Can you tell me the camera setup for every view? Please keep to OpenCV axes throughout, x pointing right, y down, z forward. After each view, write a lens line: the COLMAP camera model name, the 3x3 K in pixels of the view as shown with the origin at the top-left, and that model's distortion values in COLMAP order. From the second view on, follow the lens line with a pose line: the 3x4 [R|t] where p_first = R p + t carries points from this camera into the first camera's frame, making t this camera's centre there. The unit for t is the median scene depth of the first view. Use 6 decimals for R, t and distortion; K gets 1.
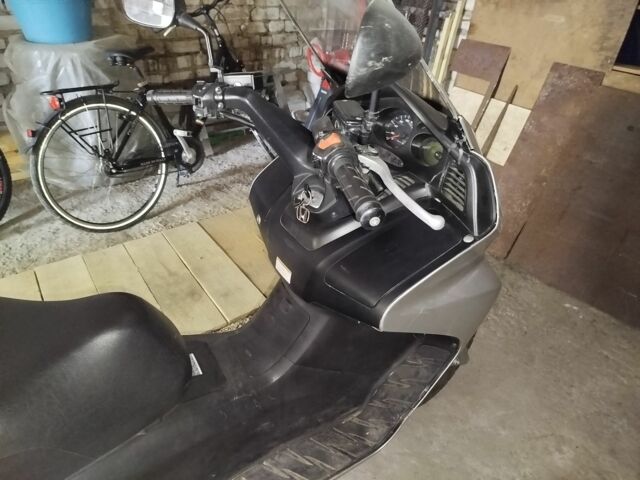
lens RADIAL K [[480.5, 0, 319.6], [0, 480.5, 239.0], [0, 0, 1]] dist [0.003134, 0.010478]
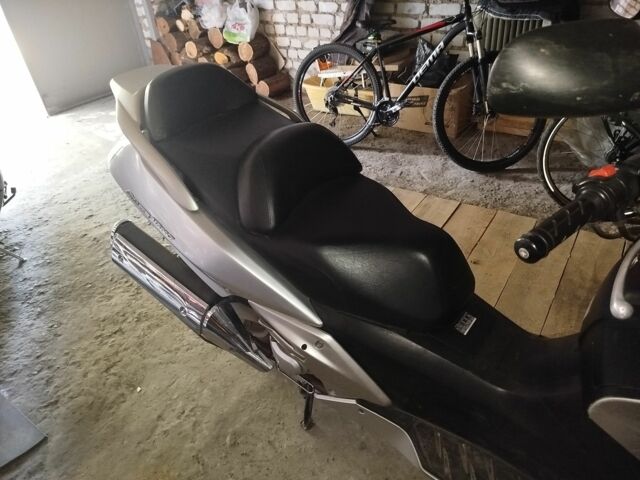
lens RADIAL K [[480.5, 0, 323.0], [0, 480.5, 239.7], [0, 0, 1]] dist [0.003134, 0.010478]
pose [[0.335196, 0.485315, -0.807535, 0.245298], [-0.441069, 0.838226, 0.320678, -0.064574], [0.832527, 0.248689, 0.495028, 0.069964]]
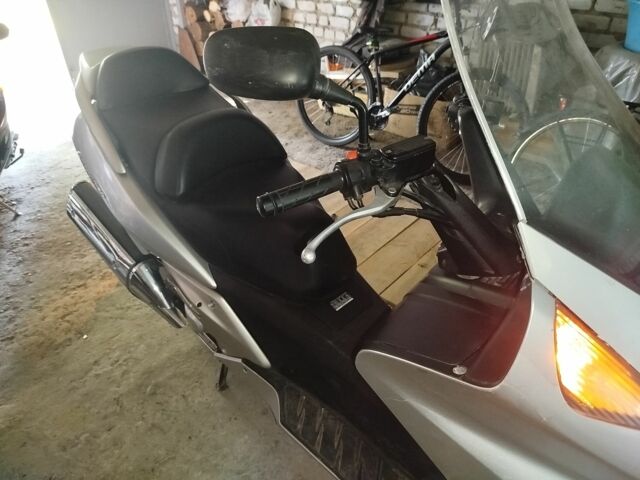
lens RADIAL K [[480.5, 0, 316.1], [0, 480.5, 241.1], [0, 0, 1]] dist [0.003134, 0.010478]
pose [[0.218470, 0.517156, -0.827539, 0.376367], [-0.518226, 0.780048, 0.350666, -0.147128], [0.826869, 0.352243, 0.438421, 0.201526]]
